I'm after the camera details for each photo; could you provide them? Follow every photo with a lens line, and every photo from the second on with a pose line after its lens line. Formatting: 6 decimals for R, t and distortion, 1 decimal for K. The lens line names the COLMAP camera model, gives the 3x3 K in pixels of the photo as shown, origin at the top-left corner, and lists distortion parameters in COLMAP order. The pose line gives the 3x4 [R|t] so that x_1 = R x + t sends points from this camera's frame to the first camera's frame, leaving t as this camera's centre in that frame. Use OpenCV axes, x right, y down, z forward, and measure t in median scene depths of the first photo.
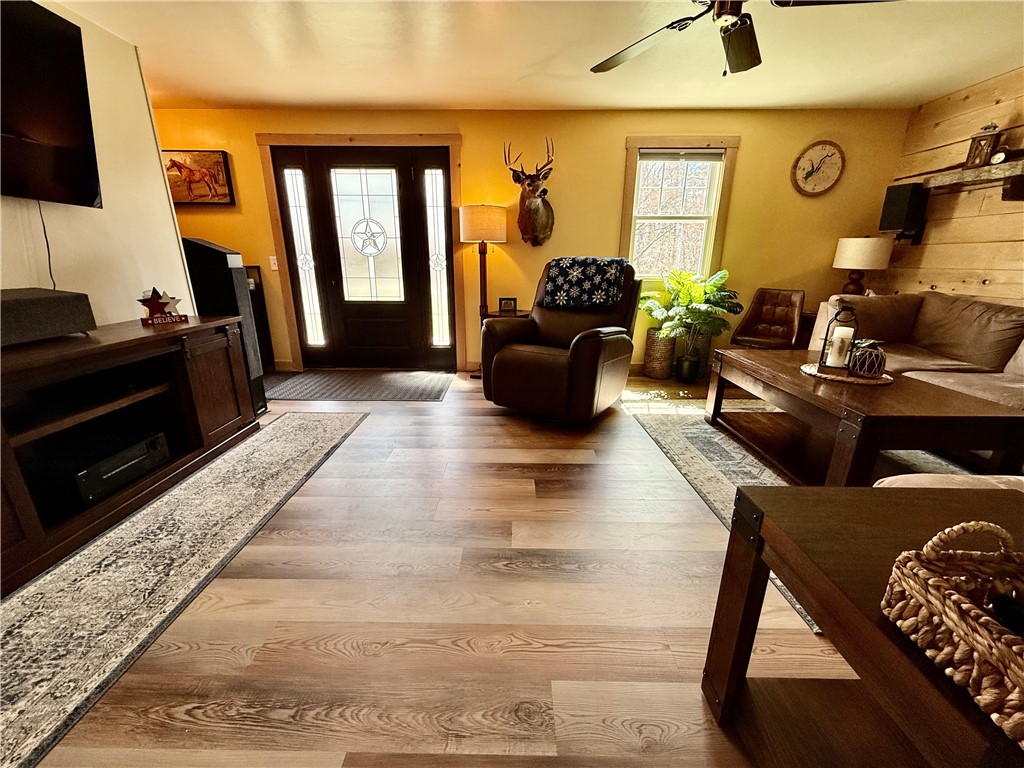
lens RADIAL K [[407.8, 0, 508.8], [0, 407.8, 384.7], [0, 0, 1]] dist [-0.001072, -0.000044]
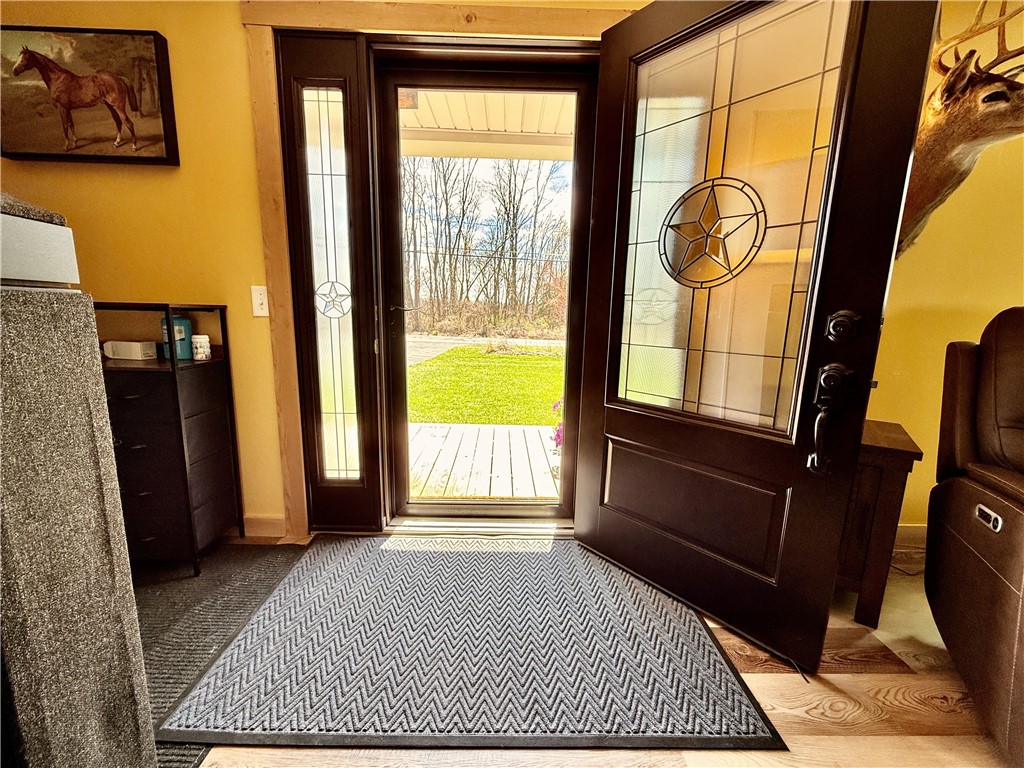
lens RADIAL K [[407.8, 0, 508.8], [0, 407.8, 384.7], [0, 0, 1]] dist [-0.001072, -0.000044]
pose [[0.999534, 0.012559, 0.027829, -0.404152], [-0.008987, 0.992121, -0.124964, -0.197647], [-0.029179, 0.124656, 0.991771, 0.717876]]
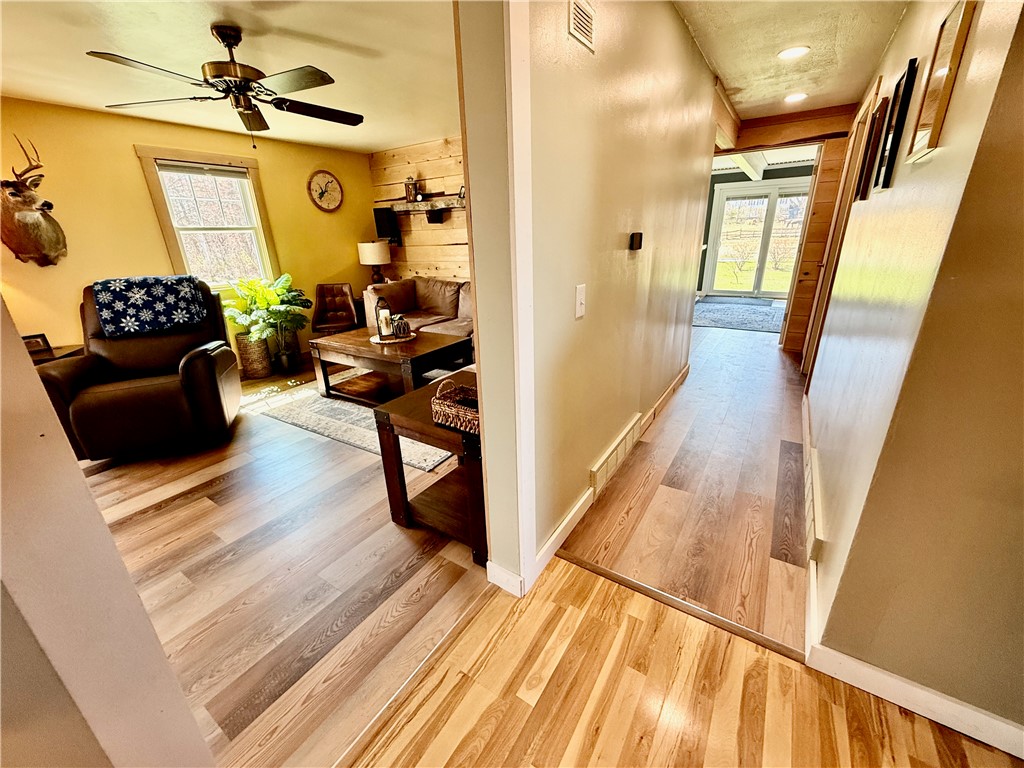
lens RADIAL K [[407.8, 0, 508.8], [0, 407.8, 384.7], [0, 0, 1]] dist [-0.001072, -0.000044]
pose [[0.539394, -0.310361, 0.782771, -0.174061], [0.282327, 0.942447, 0.179124, -0.008179], [-0.793313, 0.124379, 0.595973, -0.208737]]
